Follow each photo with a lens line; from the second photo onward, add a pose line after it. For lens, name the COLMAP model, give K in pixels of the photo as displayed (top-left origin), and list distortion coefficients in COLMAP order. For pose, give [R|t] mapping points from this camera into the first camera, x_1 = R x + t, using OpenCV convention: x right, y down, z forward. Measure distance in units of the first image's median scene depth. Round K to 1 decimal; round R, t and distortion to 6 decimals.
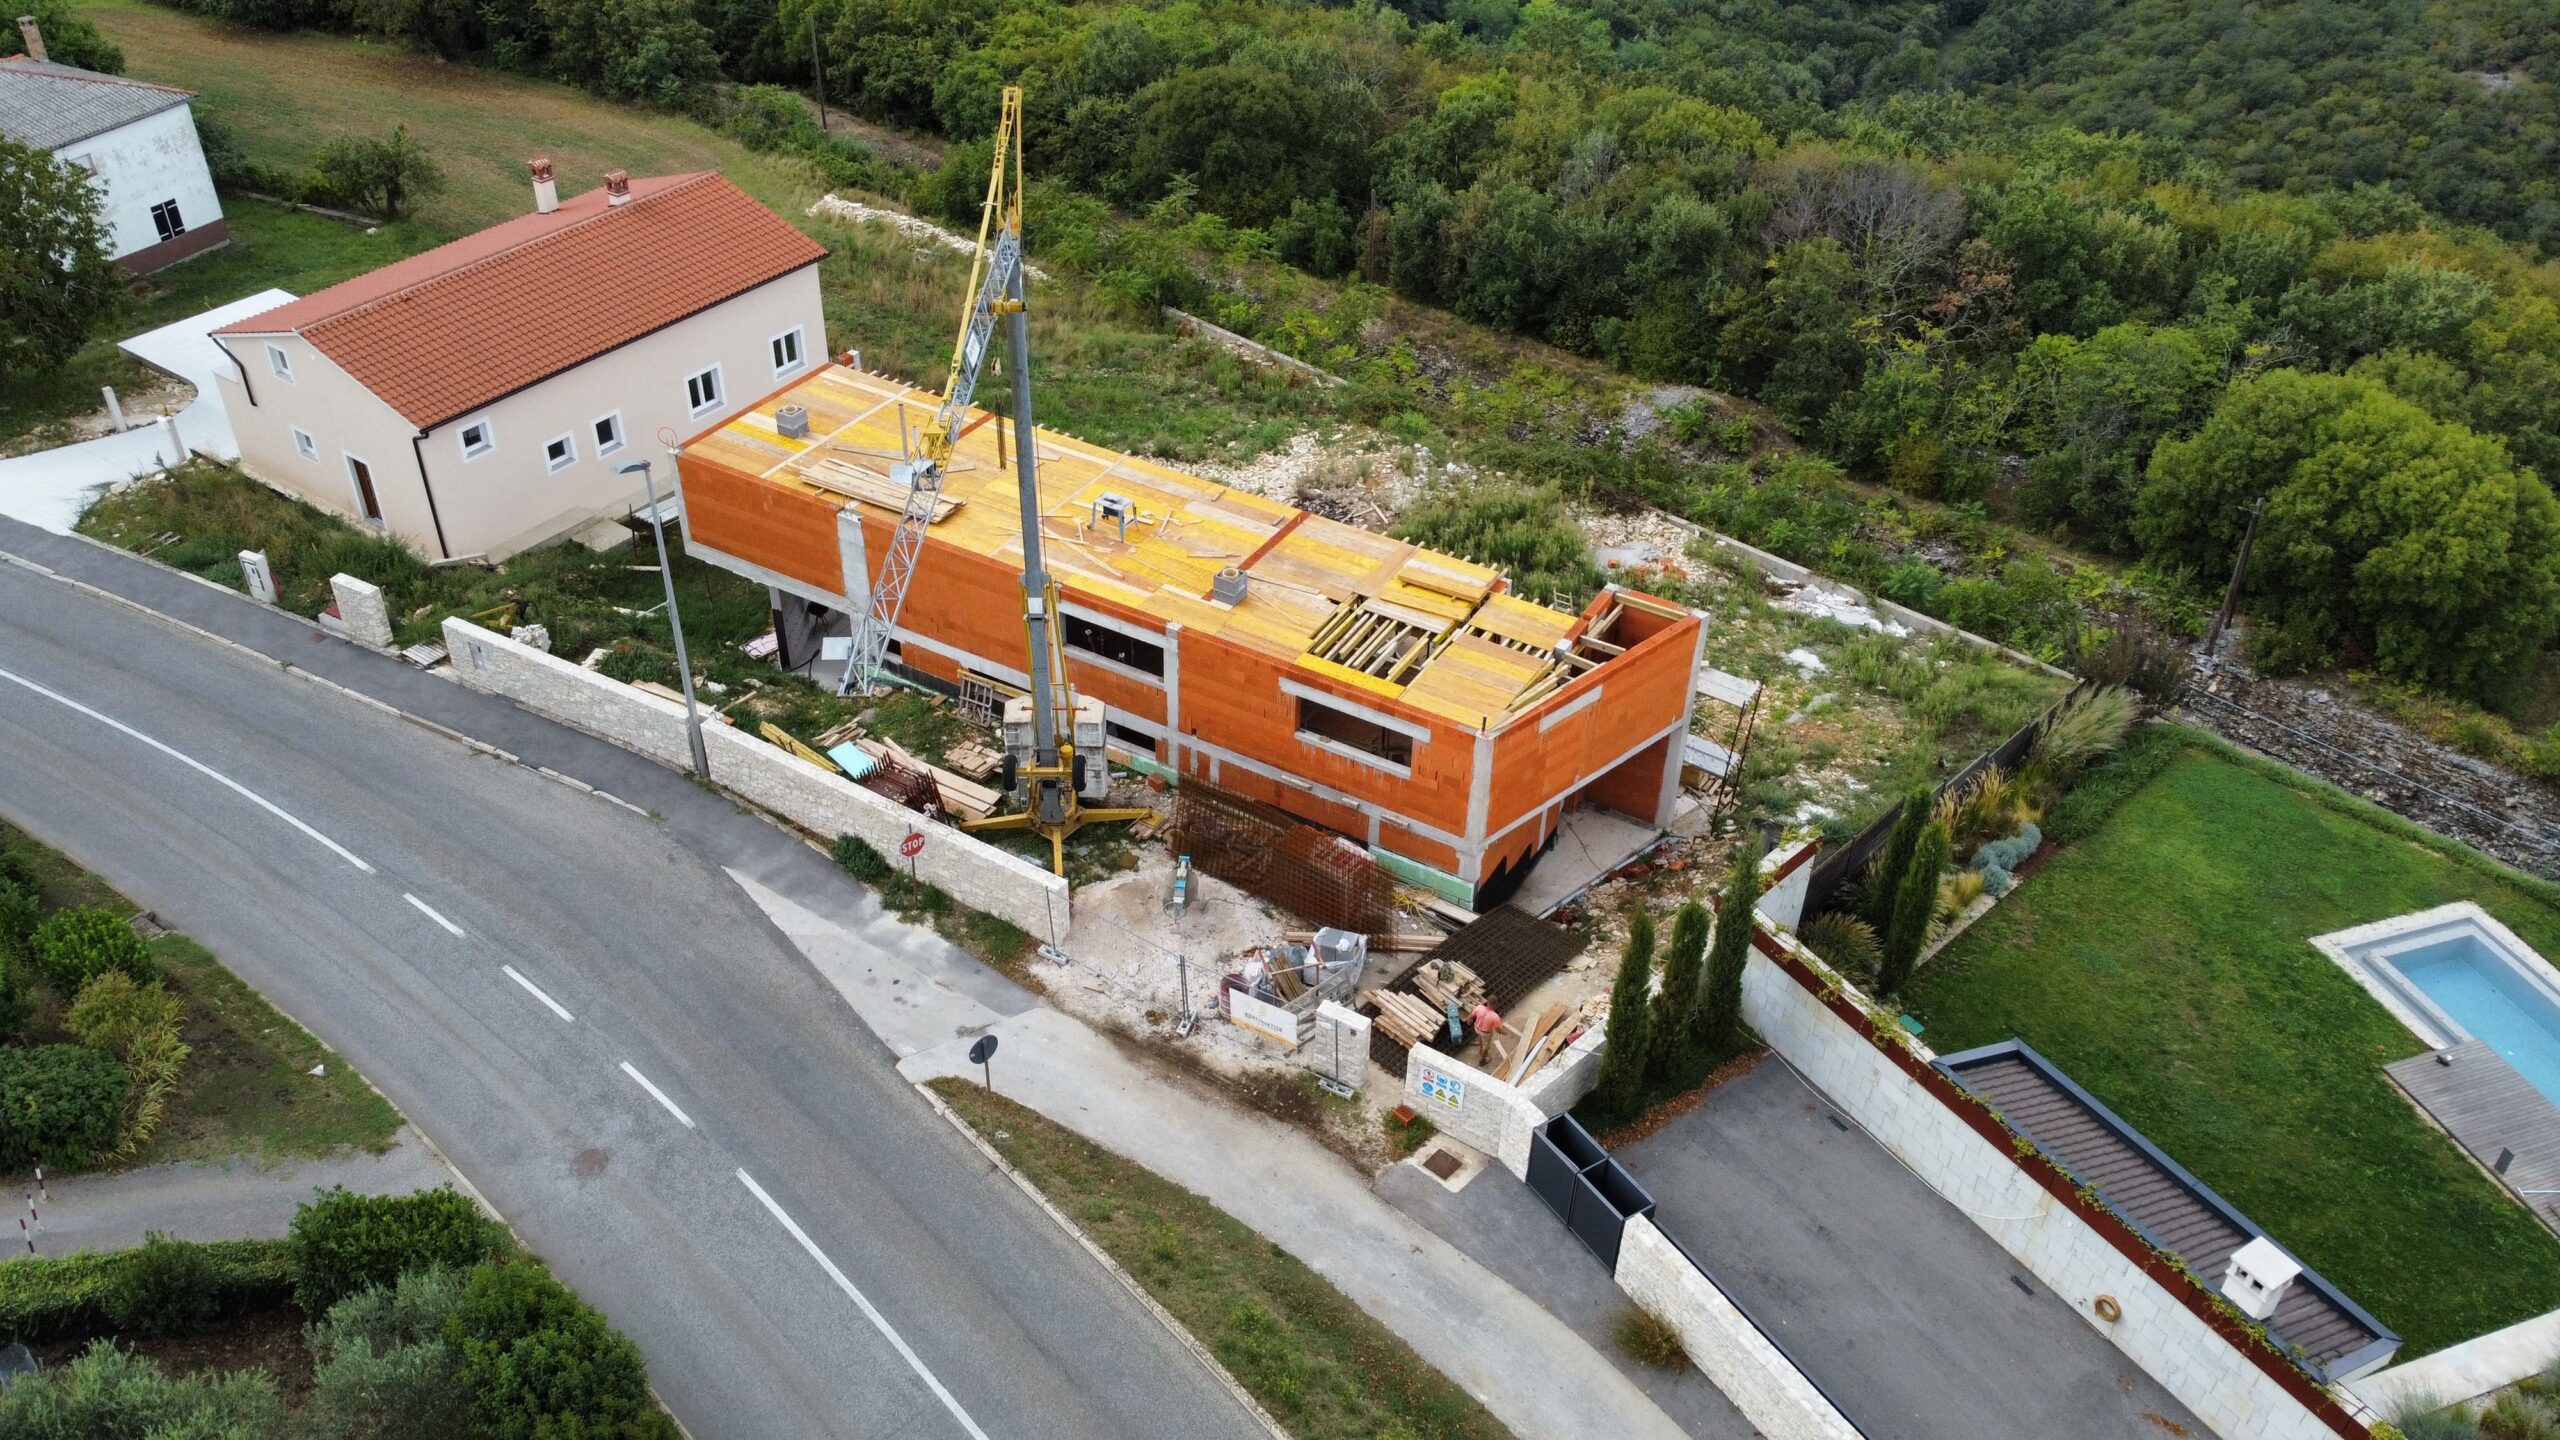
lens RADIAL K [[1939.8, 0, 1276.3], [0, 1939.8, 718.2], [0, 0, 1]] dist [-0.001948, -0.001812]
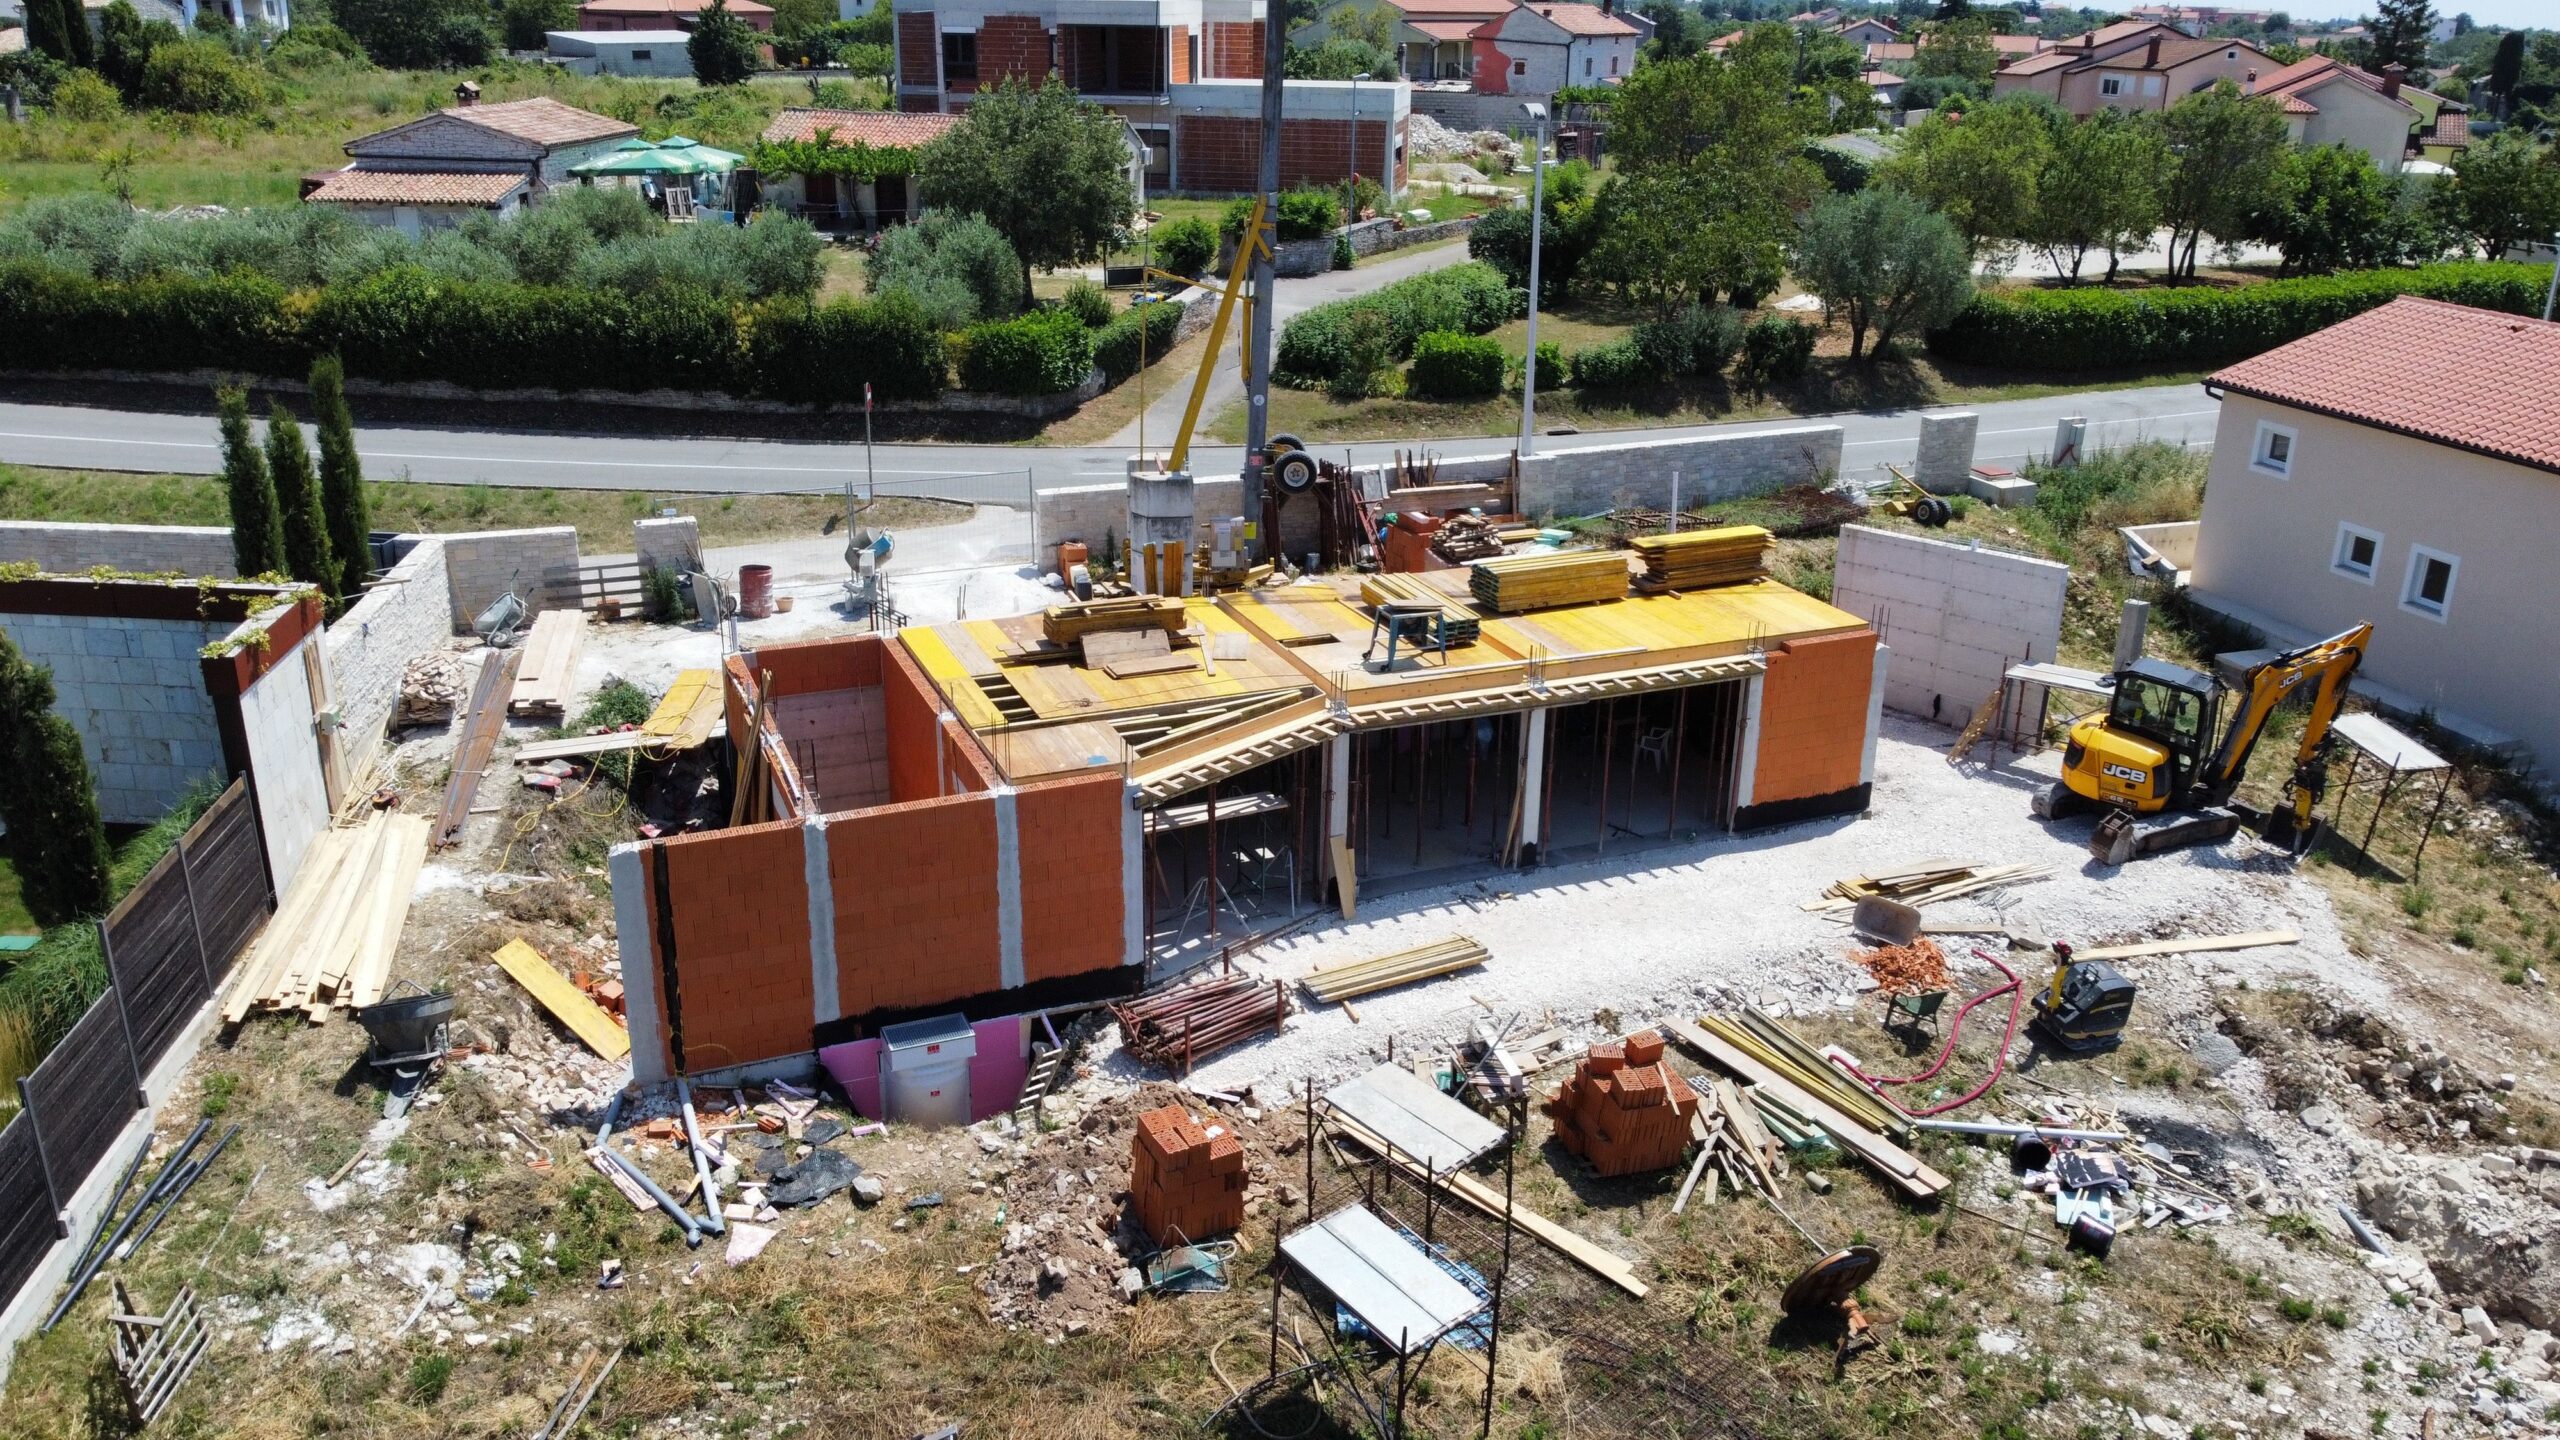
lens RADIAL K [[1939.8, 0, 1279.0], [0, 1939.8, 722.7], [0, 0, 1]] dist [-0.001948, -0.001812]
pose [[-0.599837, 0.253980, -0.758743, 0.432478], [-0.495426, 0.626737, 0.601460, -0.360174], [0.628291, 0.736678, -0.250112, 1.098625]]
